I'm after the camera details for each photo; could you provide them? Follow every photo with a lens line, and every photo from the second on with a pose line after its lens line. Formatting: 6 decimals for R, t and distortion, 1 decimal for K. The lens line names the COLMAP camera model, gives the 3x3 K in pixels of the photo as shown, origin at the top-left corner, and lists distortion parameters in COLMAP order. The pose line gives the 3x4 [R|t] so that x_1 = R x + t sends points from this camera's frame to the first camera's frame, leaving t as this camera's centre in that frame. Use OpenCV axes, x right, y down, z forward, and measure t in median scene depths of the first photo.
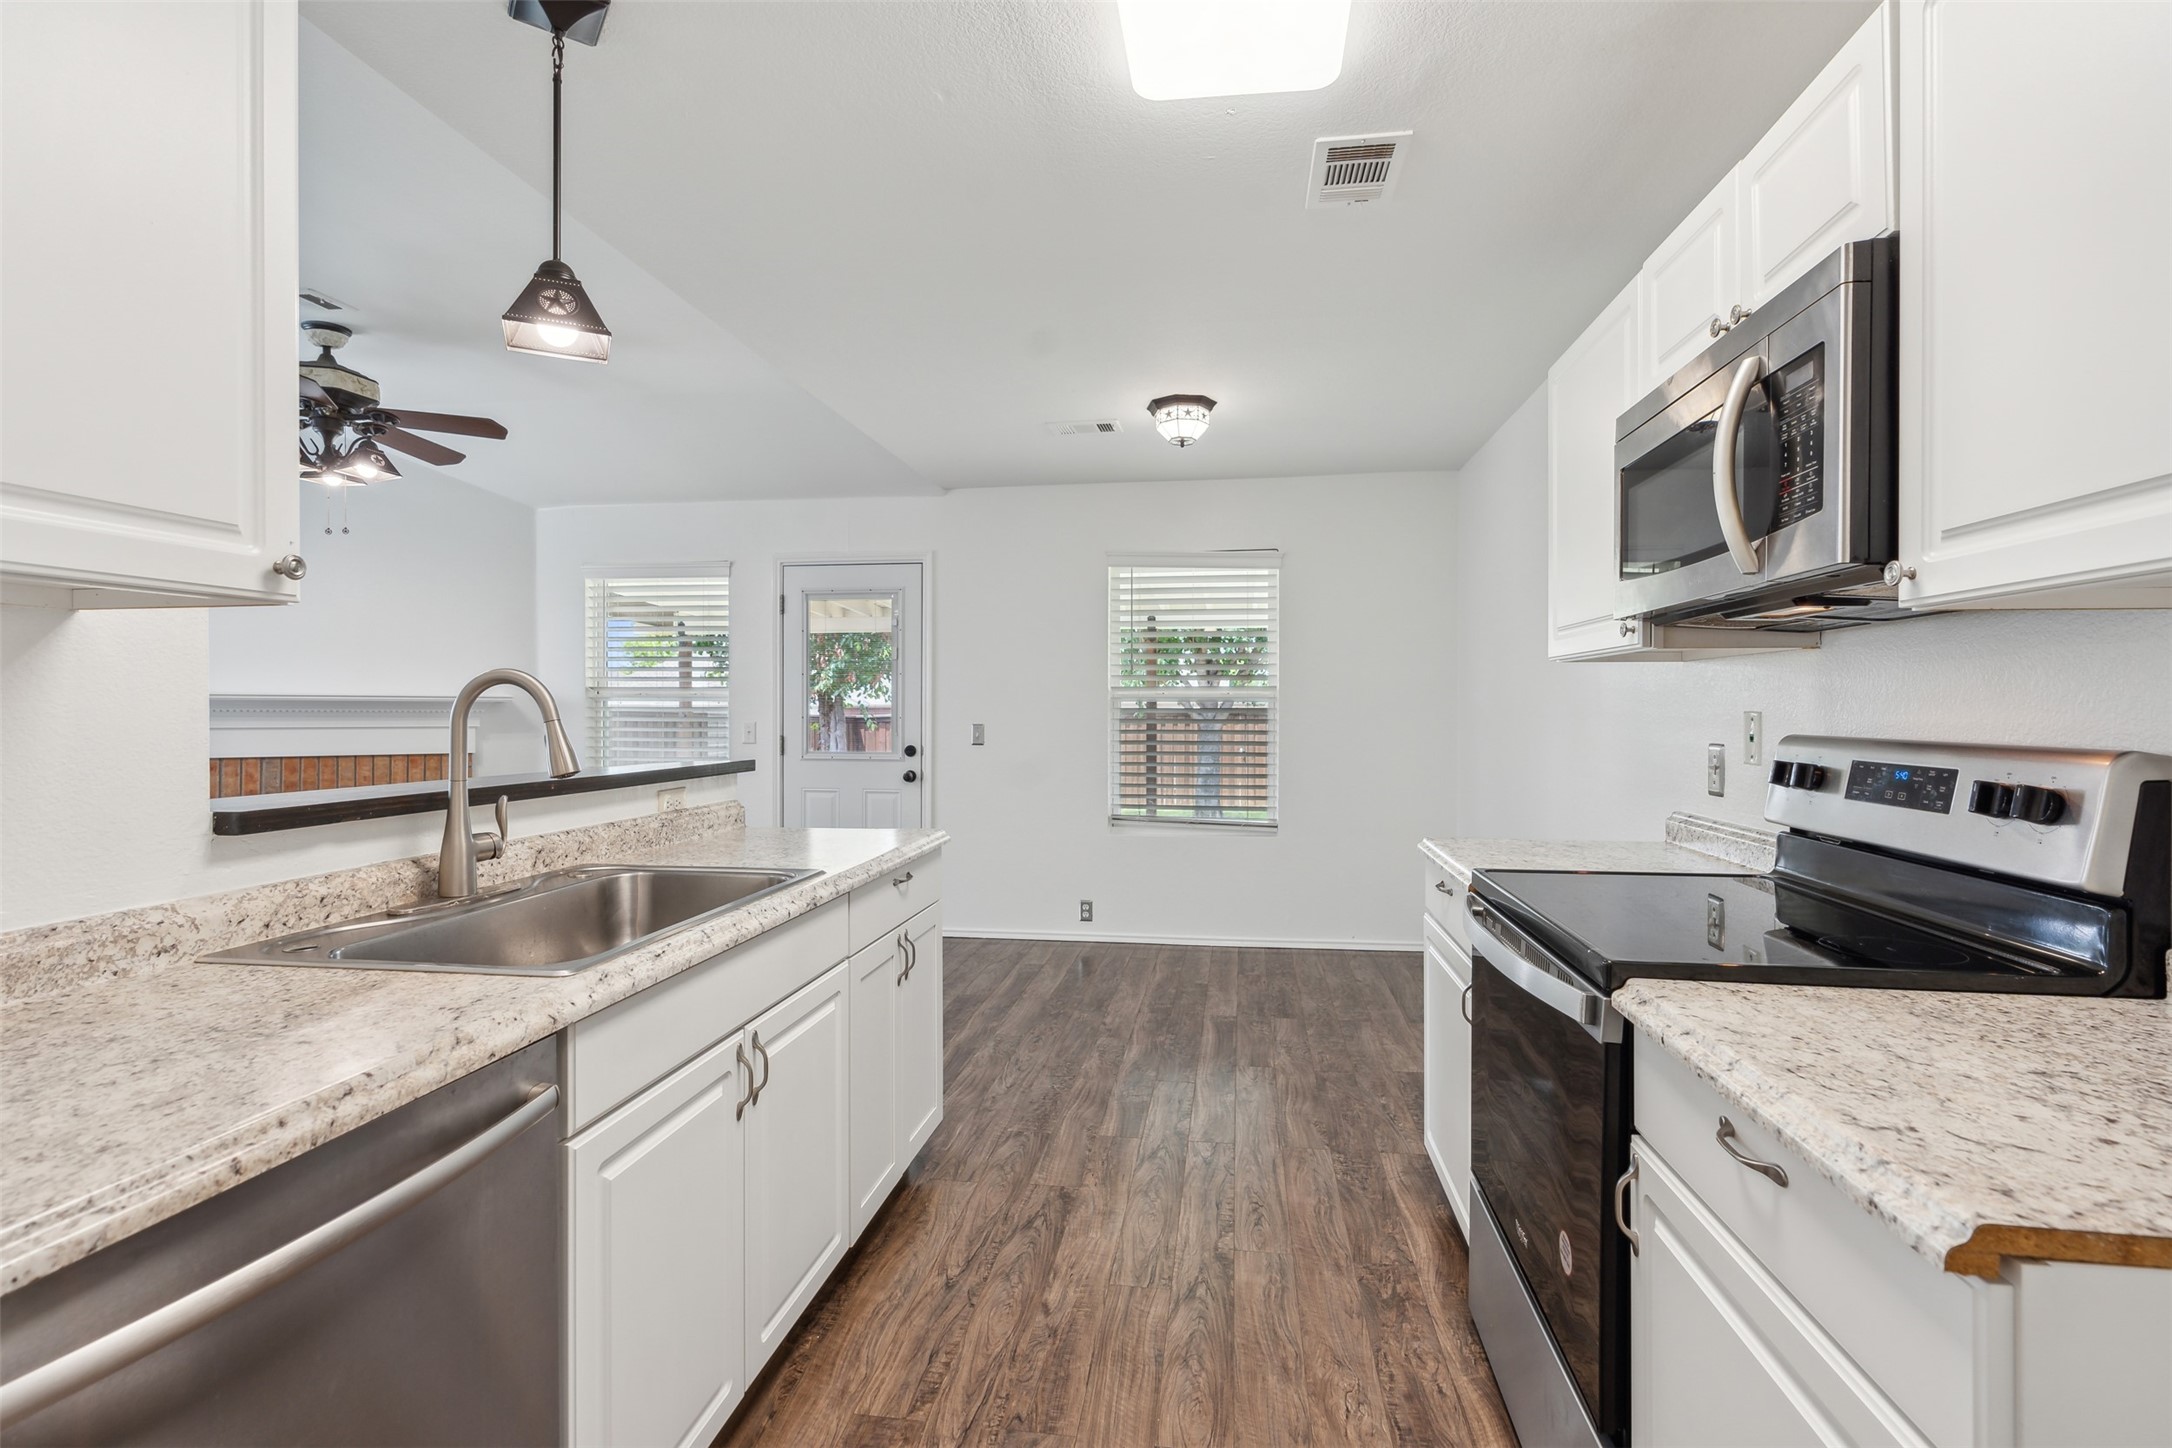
lens RADIAL K [[995.0, 0, 1092.0], [0, 995.0, 702.4], [0, 0, 1]] dist [-0.010228, 0.004516]
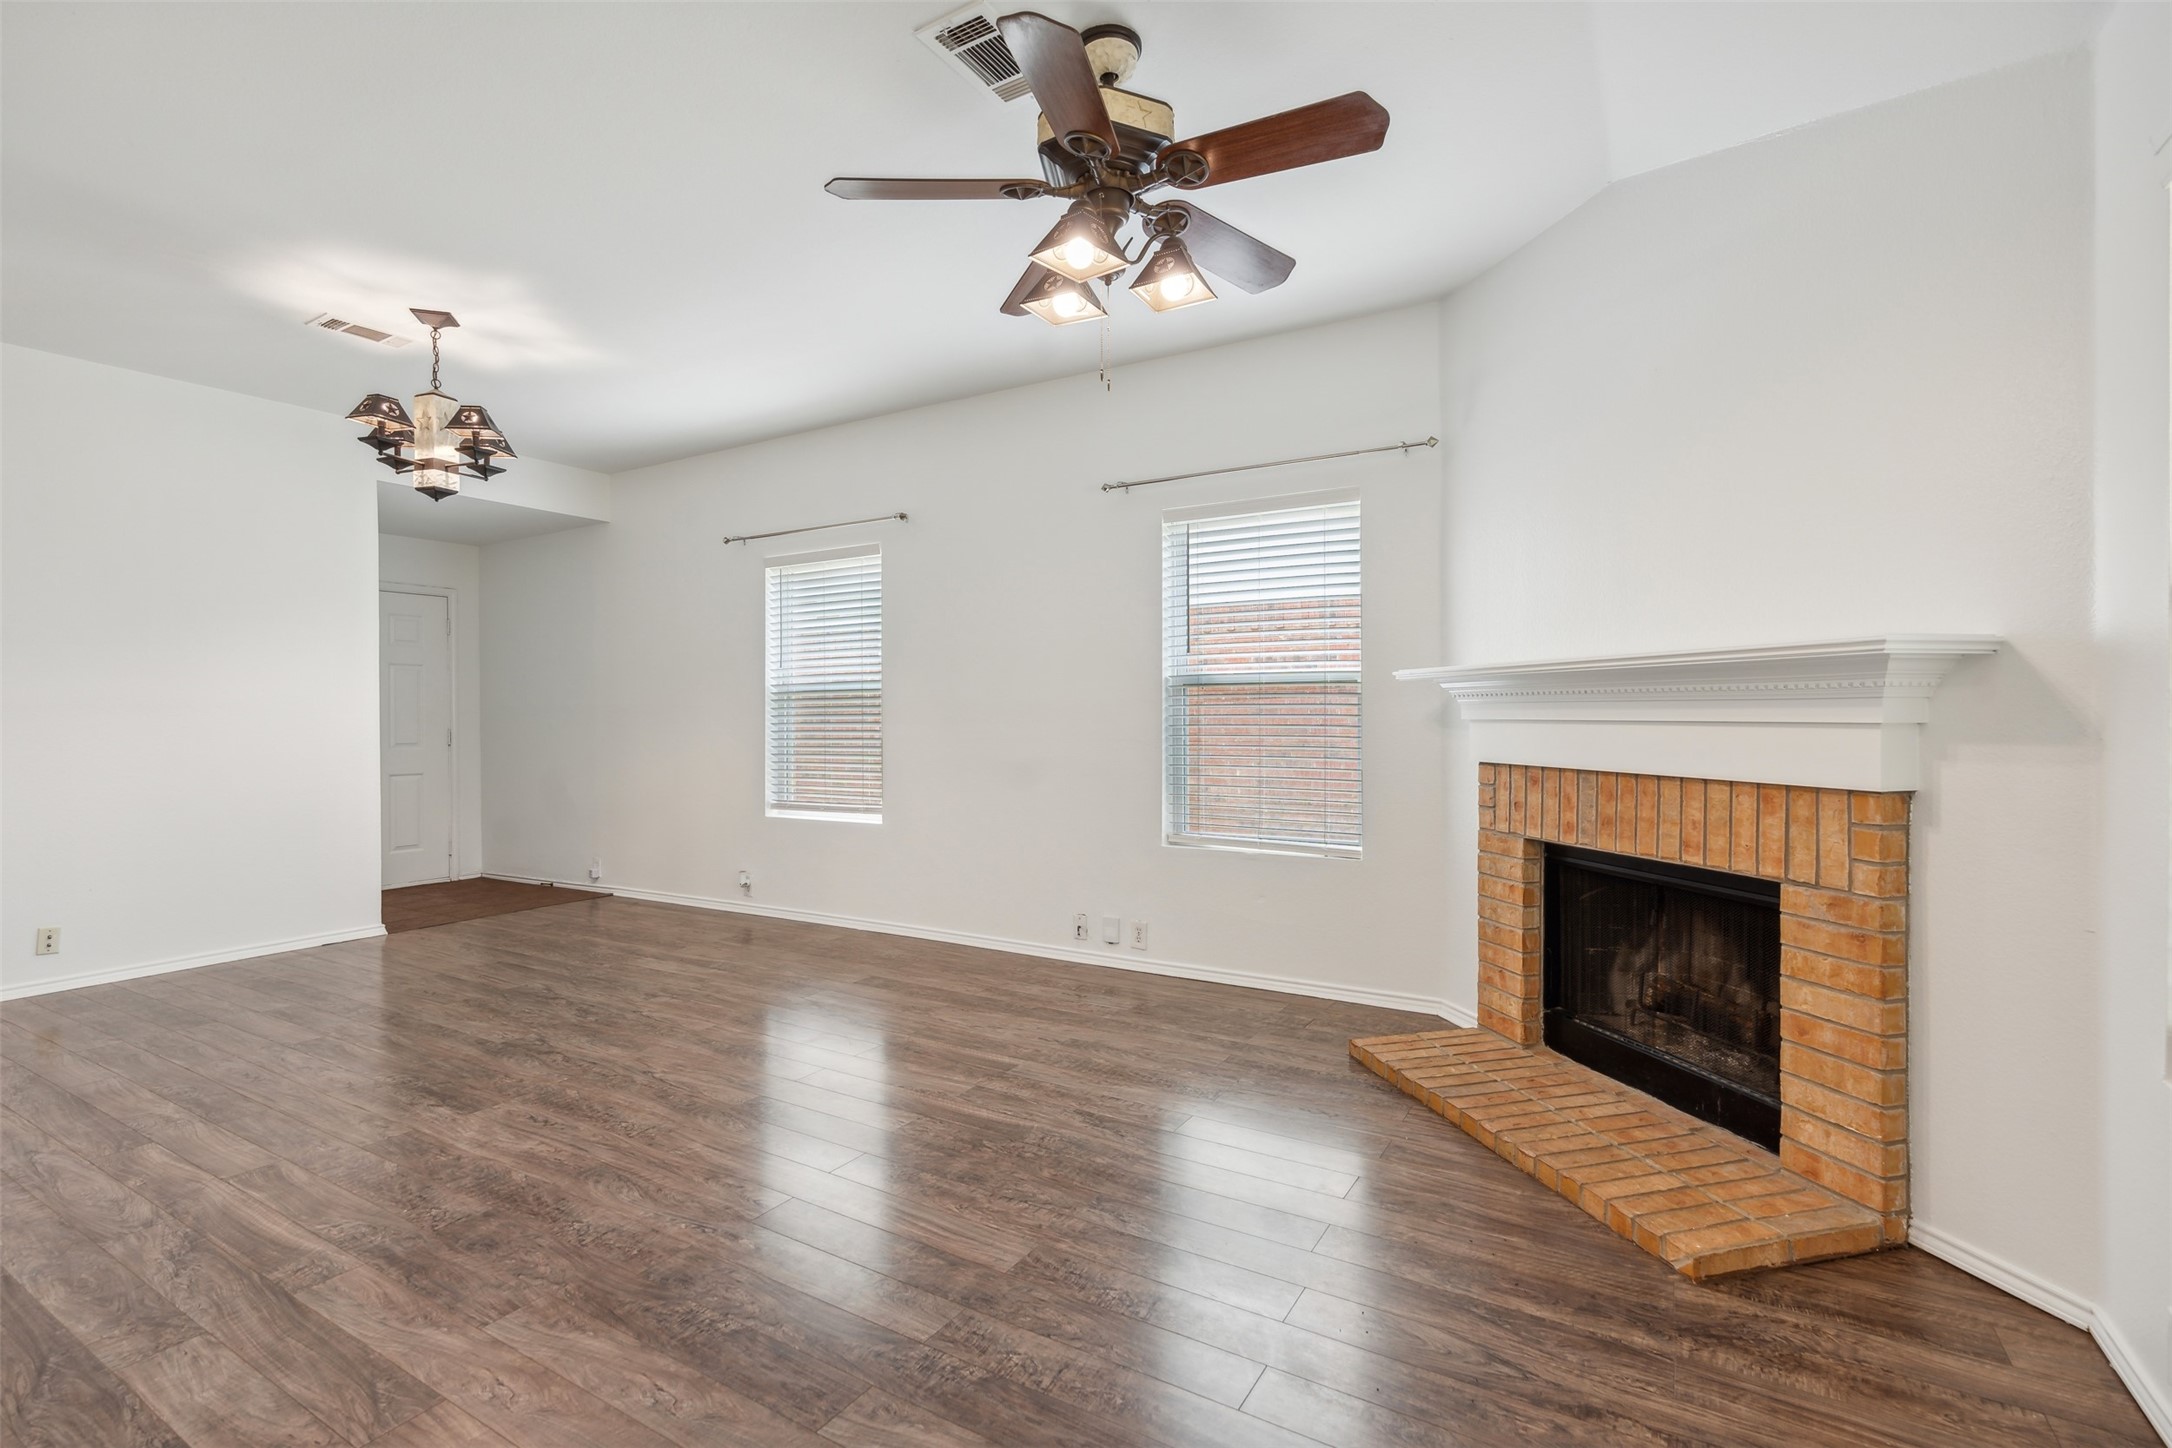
lens RADIAL K [[995.0, 0, 1087.9], [0, 995.0, 719.9], [0, 0, 1]] dist [-0.010228, 0.004516]
pose [[-0.382674, 0.004562, -0.923872, -0.291946], [0.010836, 0.999941, 0.000450, 0.038004], [0.923820, -0.009839, -0.382701, 1.664137]]
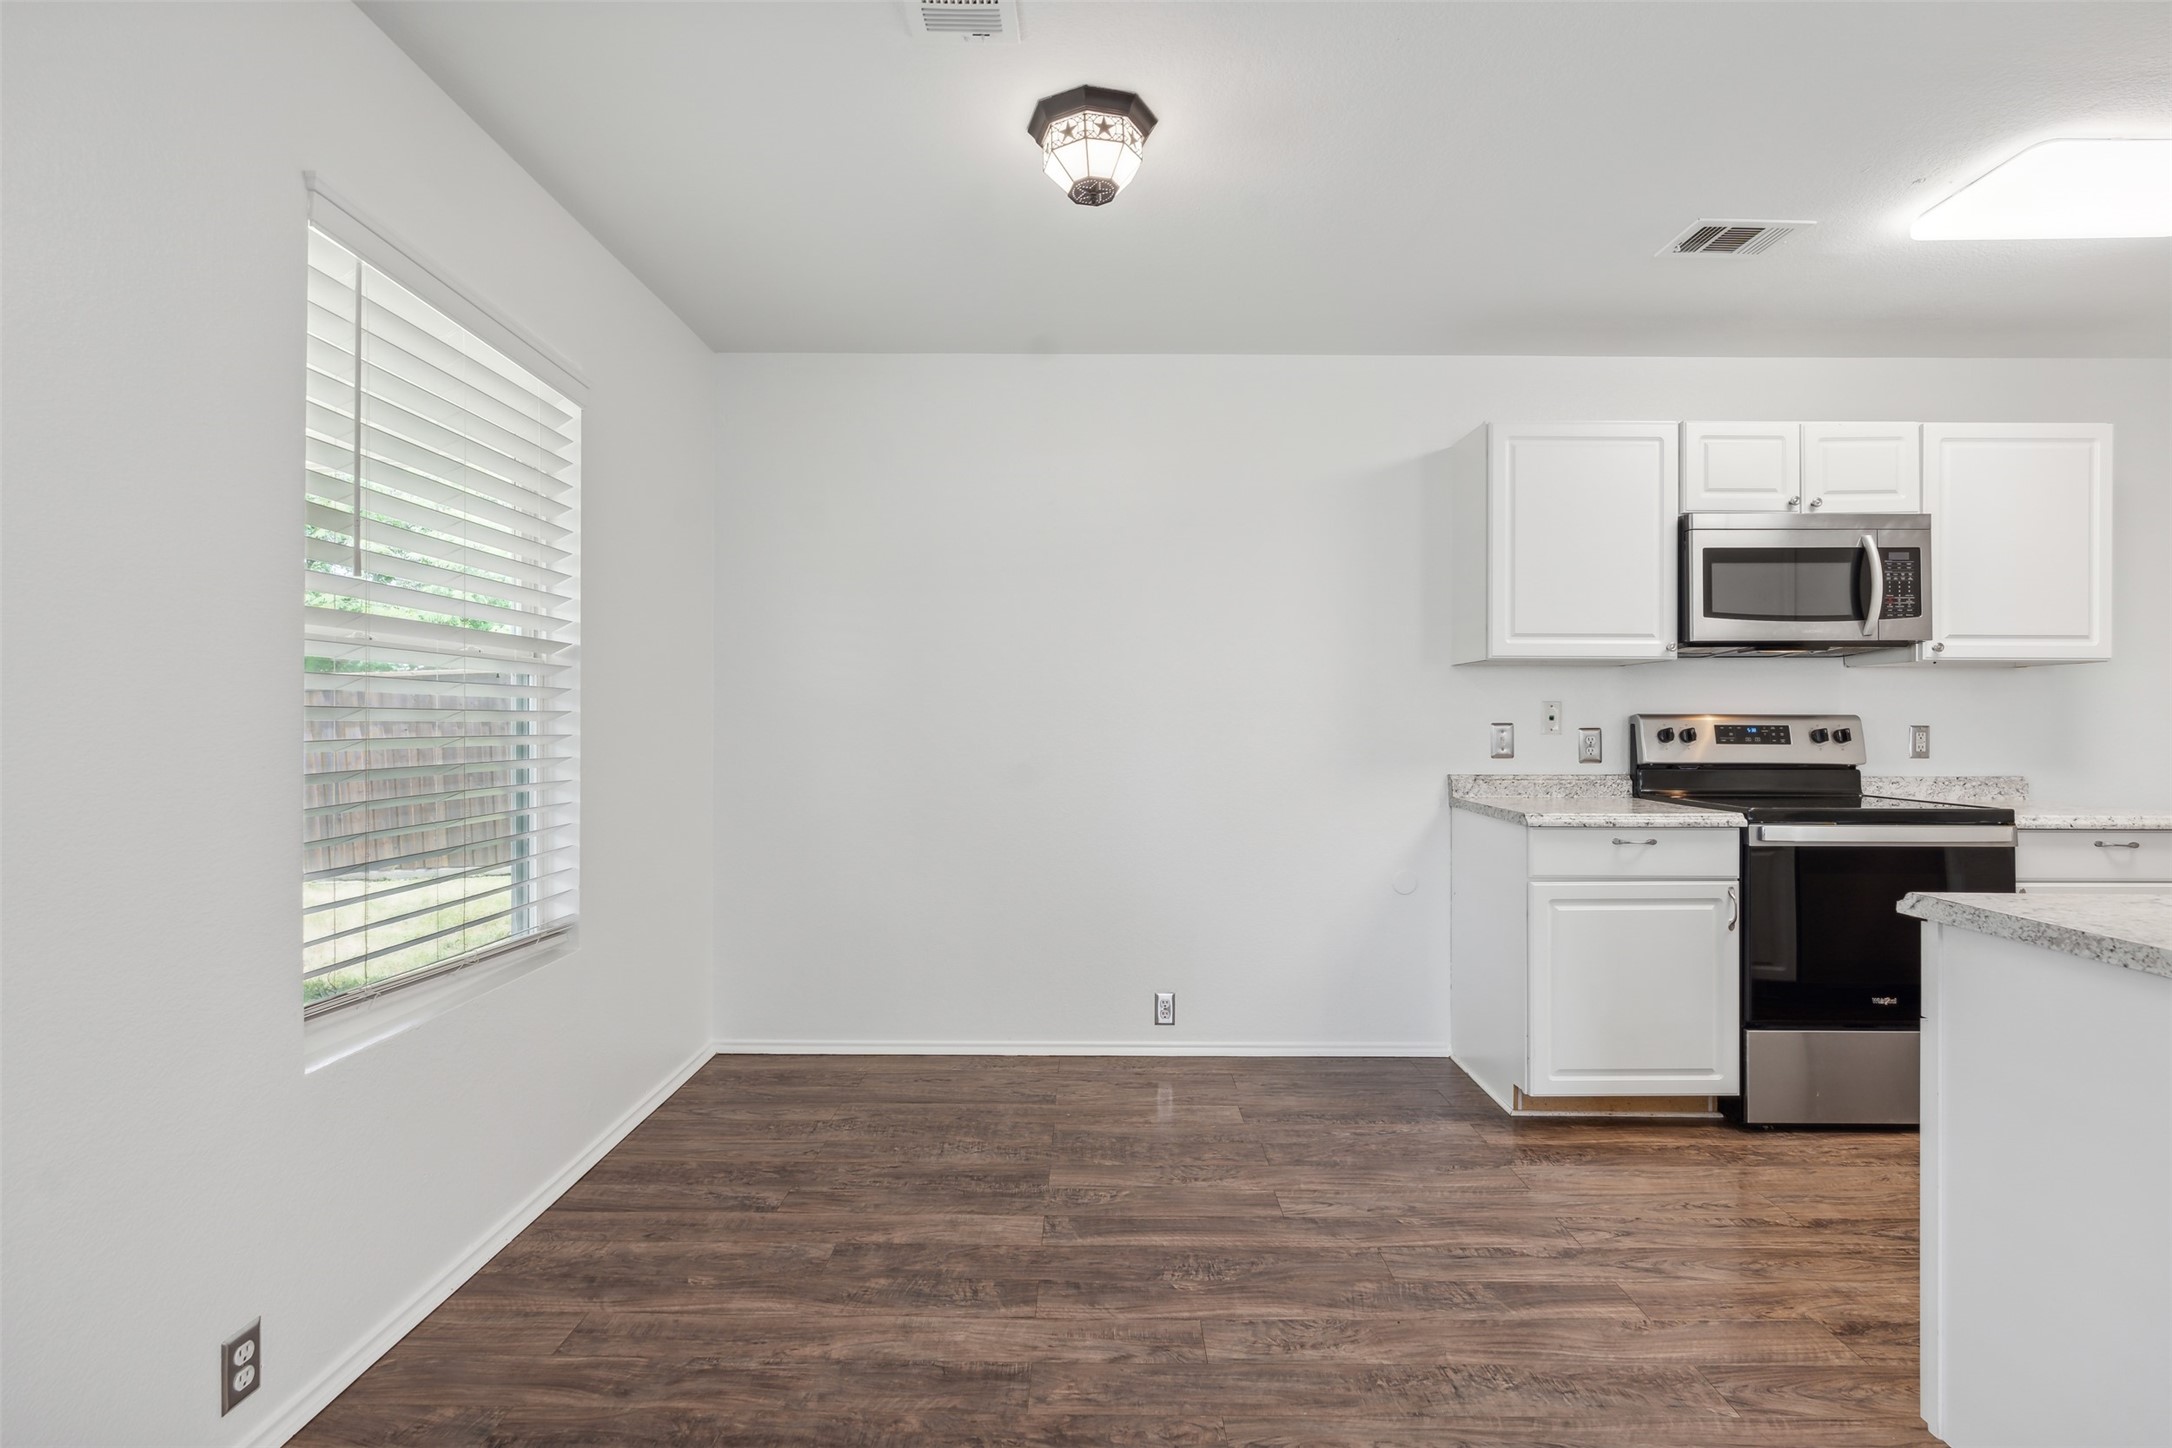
lens RADIAL K [[995.0, 0, 1083.3], [0, 995.0, 715.0], [0, 0, 1]] dist [-0.010228, 0.004516]
pose [[-0.140227, 0.004092, 0.990111, -0.606779], [-0.008656, 0.999948, -0.005358, 0.035106], [-0.990082, -0.009322, -0.140184, 1.482068]]
